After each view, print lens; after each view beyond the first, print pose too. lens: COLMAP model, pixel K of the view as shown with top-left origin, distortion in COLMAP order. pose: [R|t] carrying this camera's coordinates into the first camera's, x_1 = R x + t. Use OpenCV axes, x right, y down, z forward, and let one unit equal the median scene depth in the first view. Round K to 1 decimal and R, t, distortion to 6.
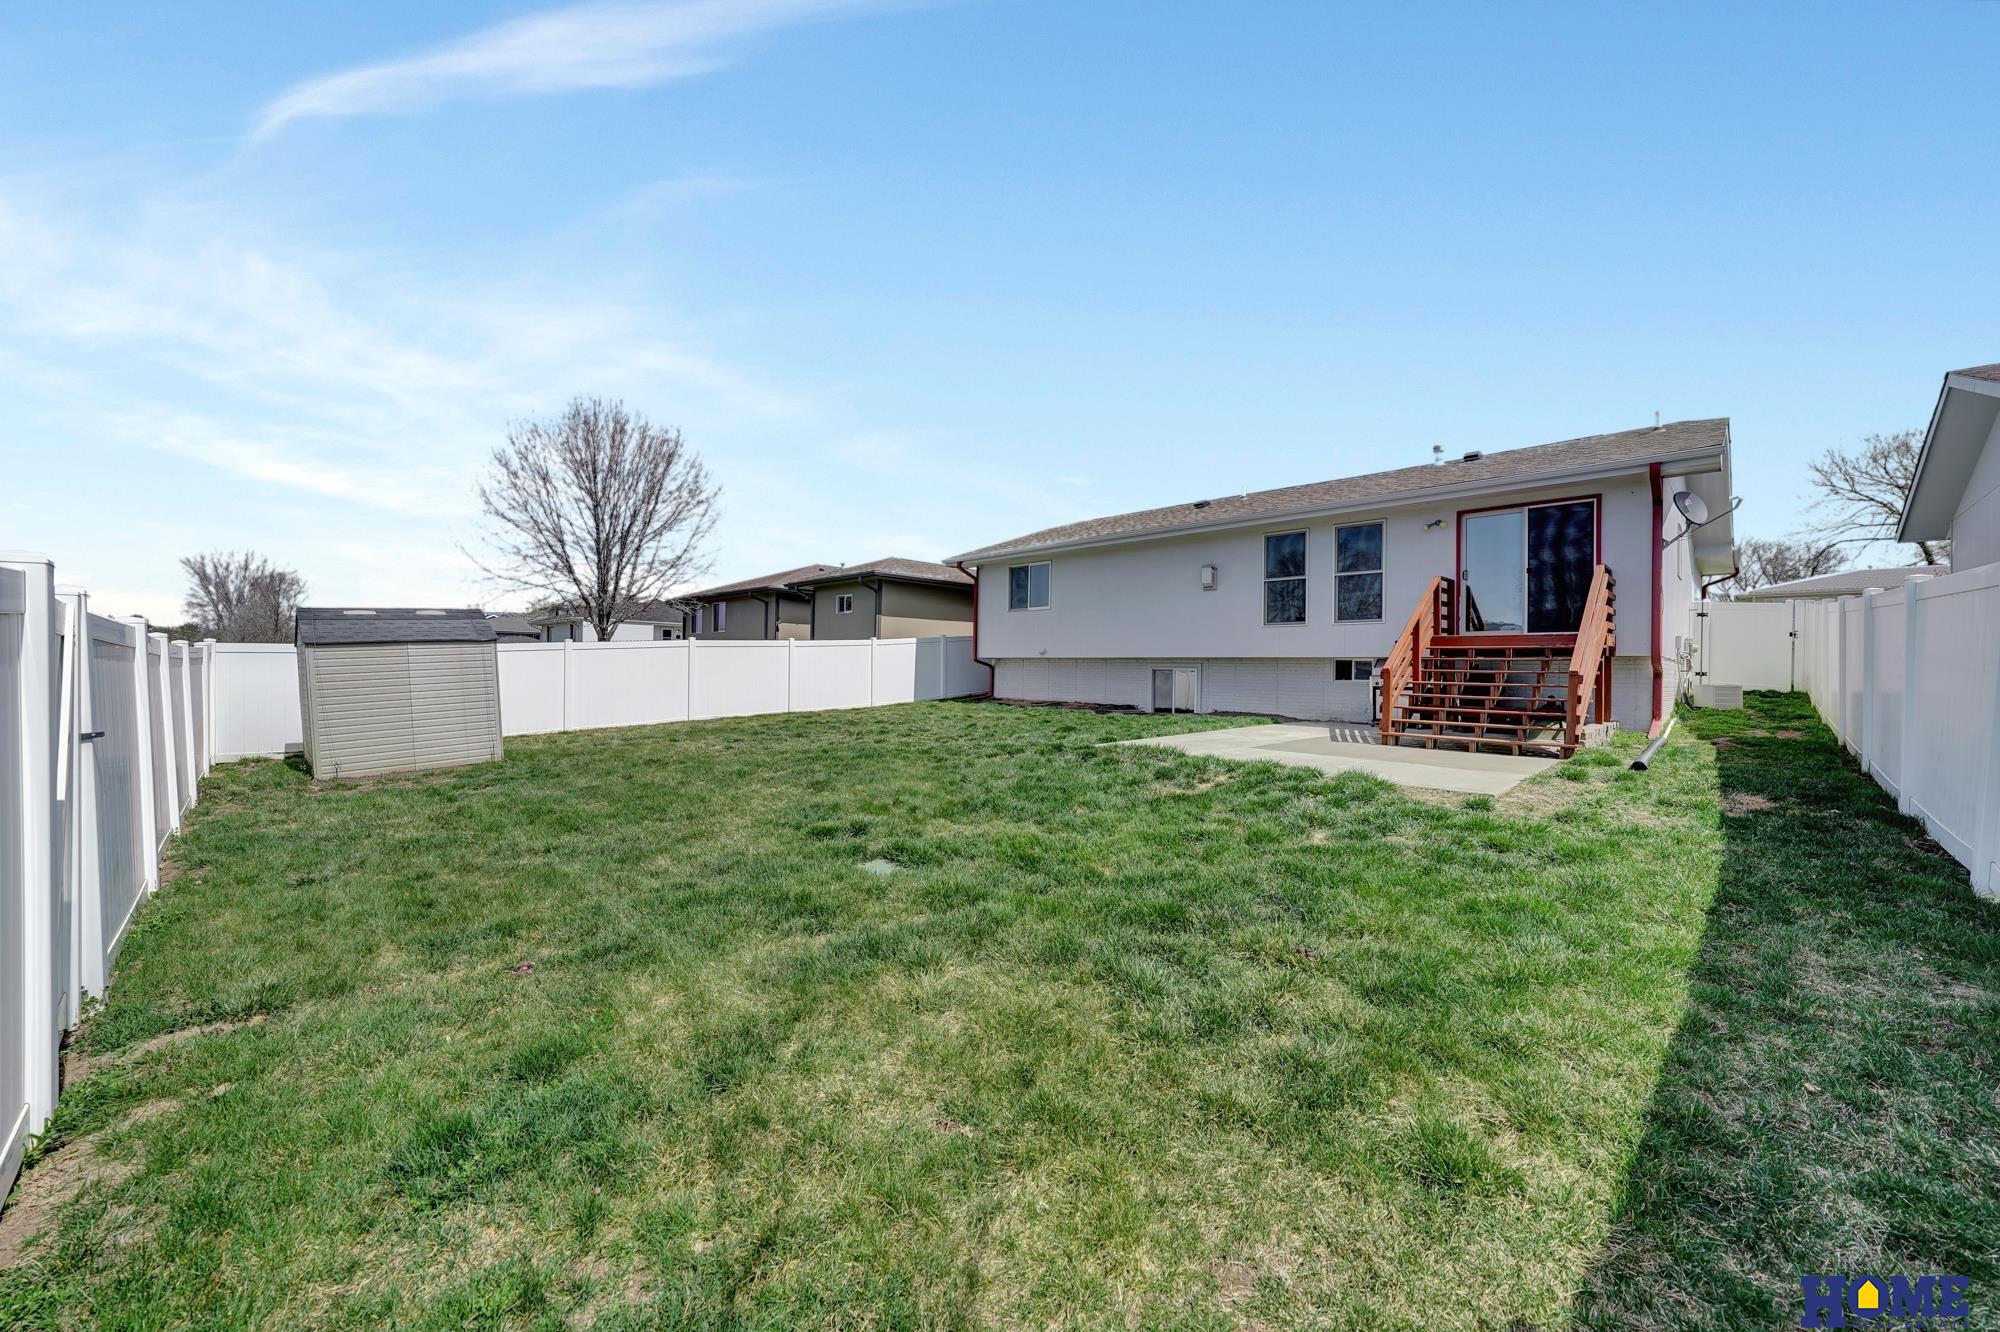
lens RADIAL K [[747.5, 0, 998.3], [0, 747.5, 659.5], [0, 0, 1]] dist [-0.001082, -0.000089]
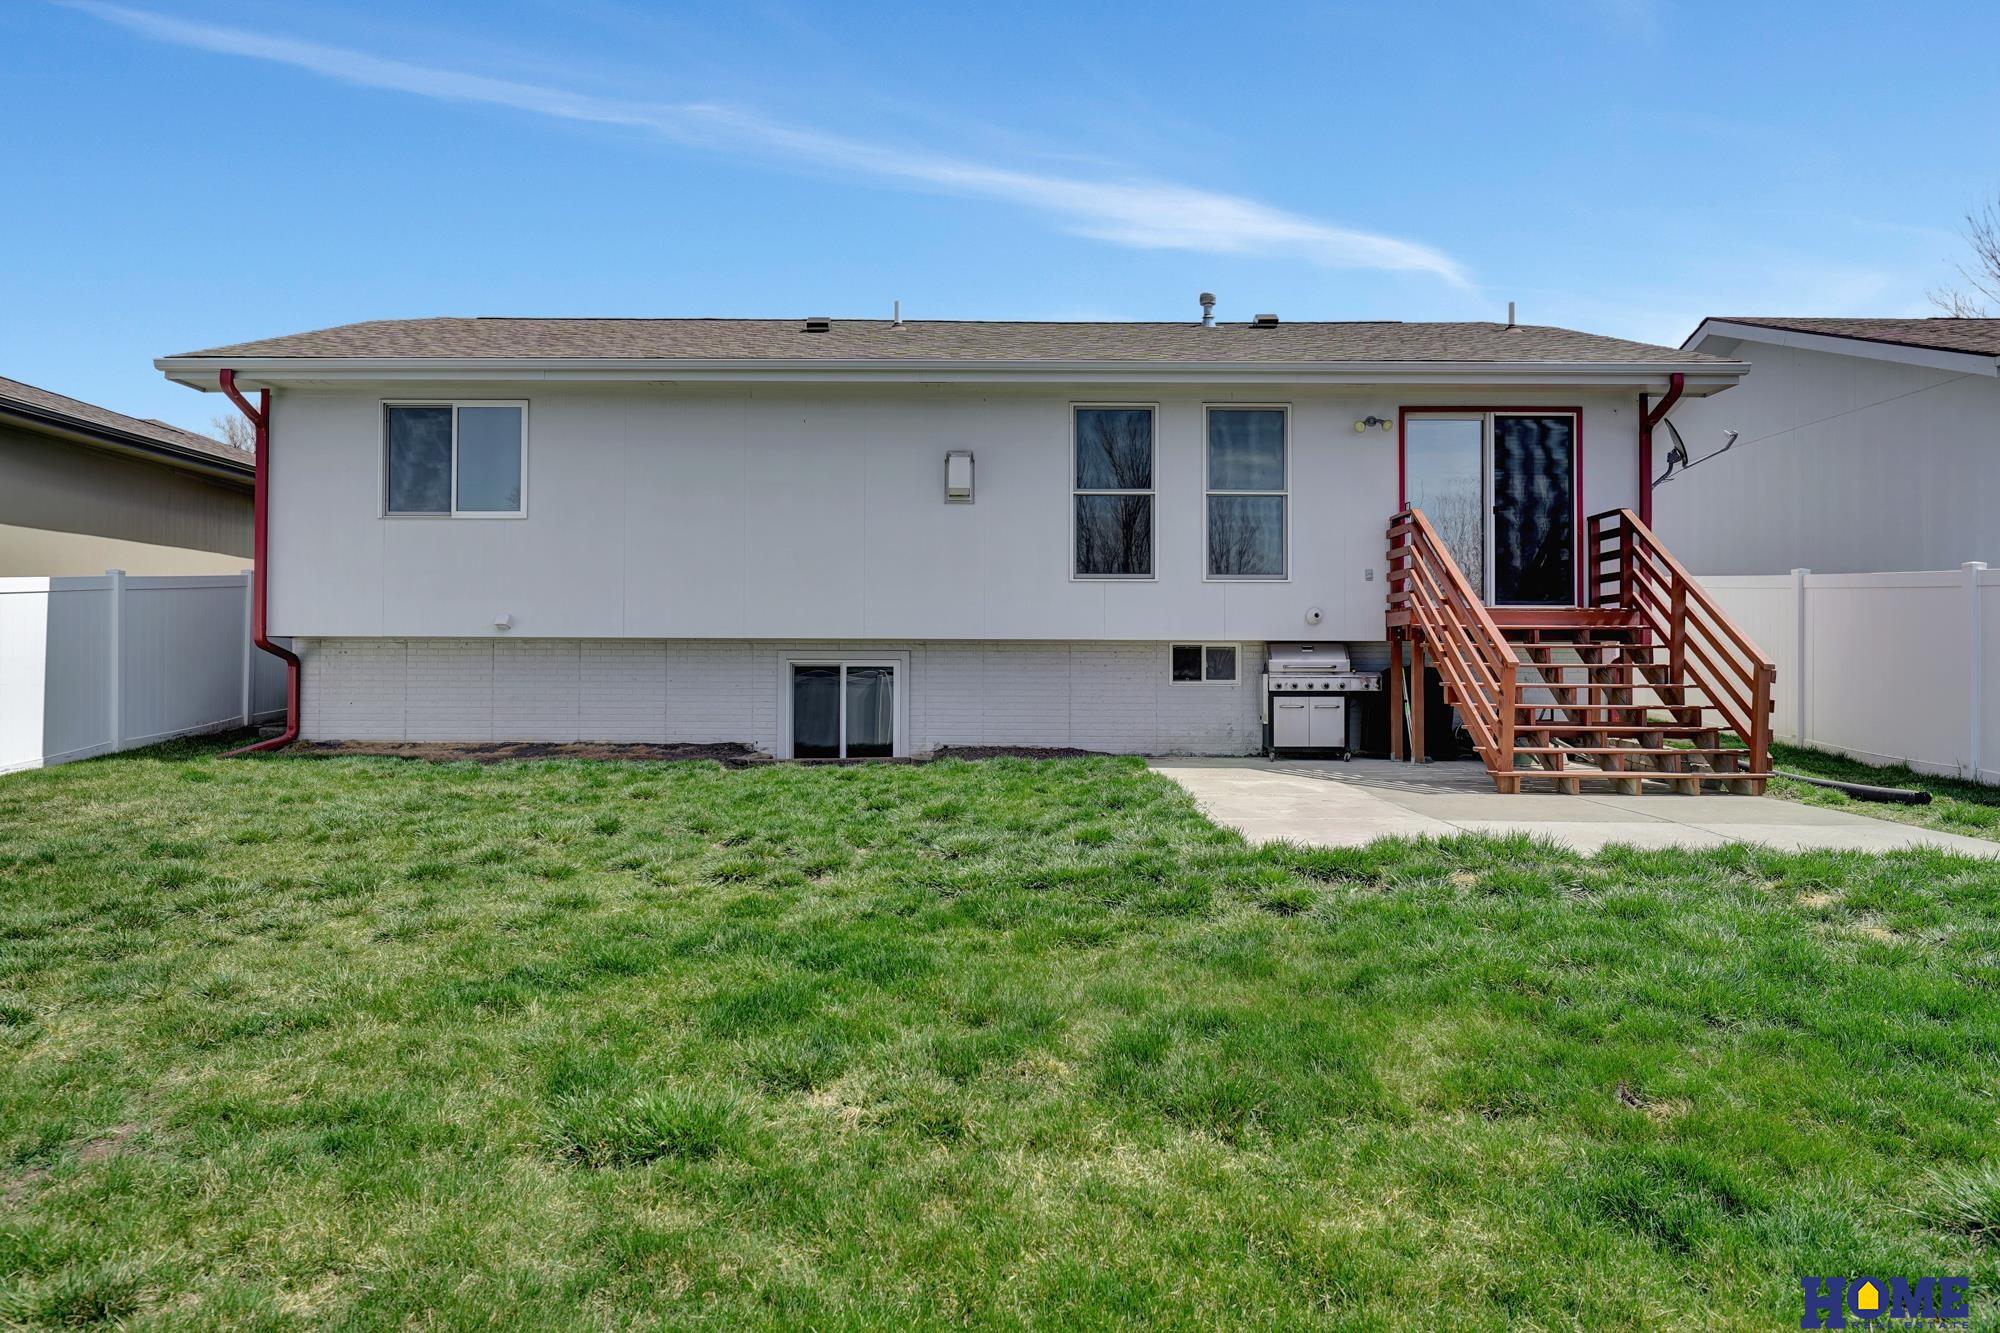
lens RADIAL K [[1349.6, 0, 1005.5], [0, 1349.6, 656.8], [0, 0, 1]] dist [0.000966, 0.000463]
pose [[0.703435, -0.005474, 0.710738, -0.352645], [-0.003516, 0.999931, 0.011181, -0.001572], [-0.710751, -0.010364, 0.703368, 0.378540]]
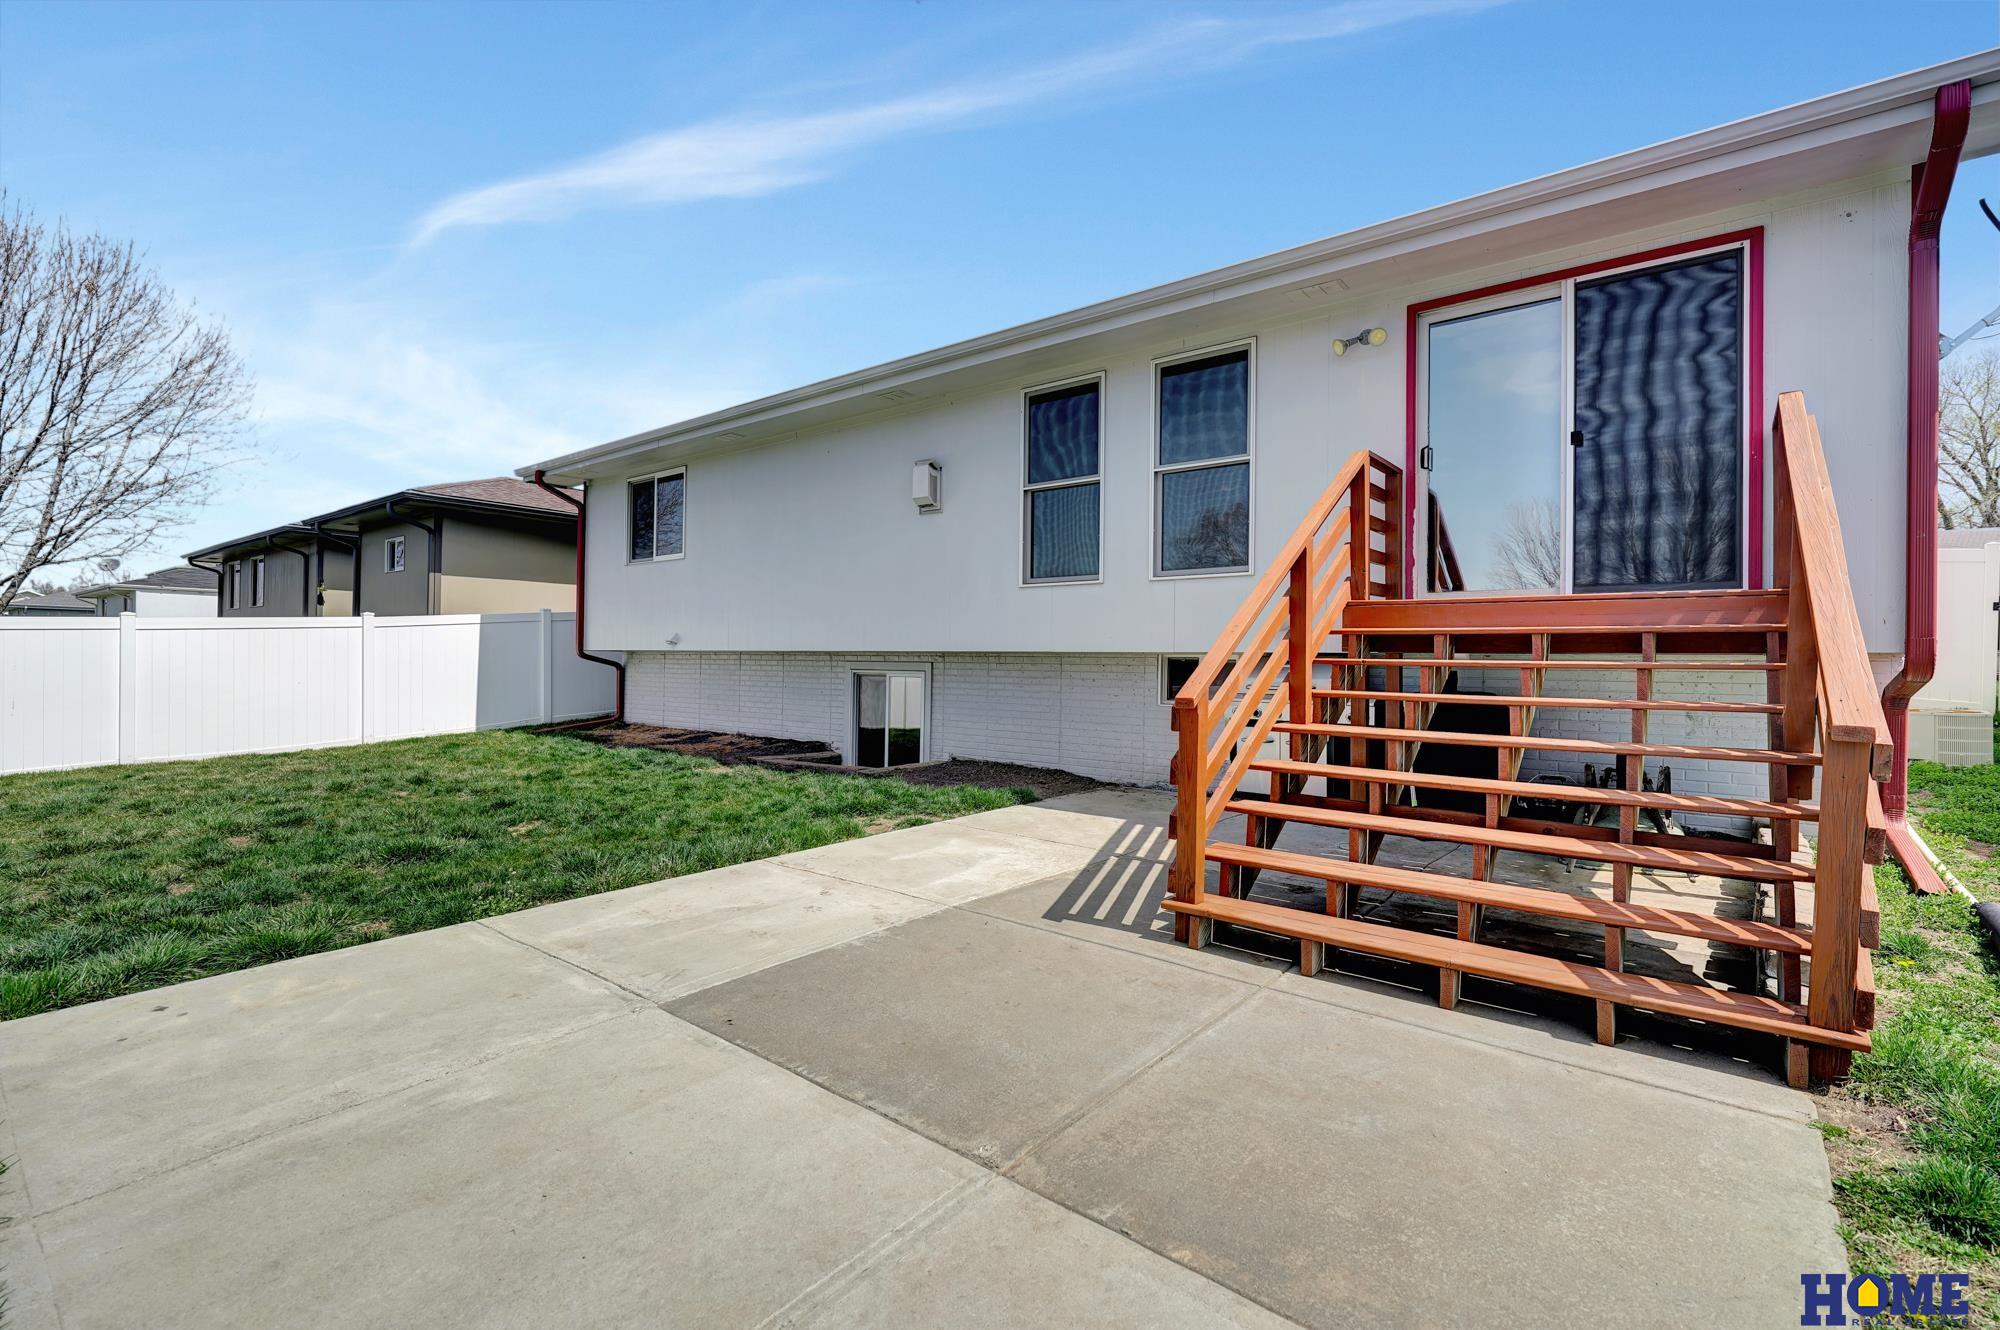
lens RADIAL K [[898.8, 0, 999.2], [0, 898.8, 649.3], [0, 0, 1]] dist [0.003834, 0.000520]
pose [[0.993288, -0.002738, 0.115634, 0.279802], [0.002448, 0.999993, 0.002648, -0.006266], [-0.115641, -0.002347, 0.993288, 0.447906]]
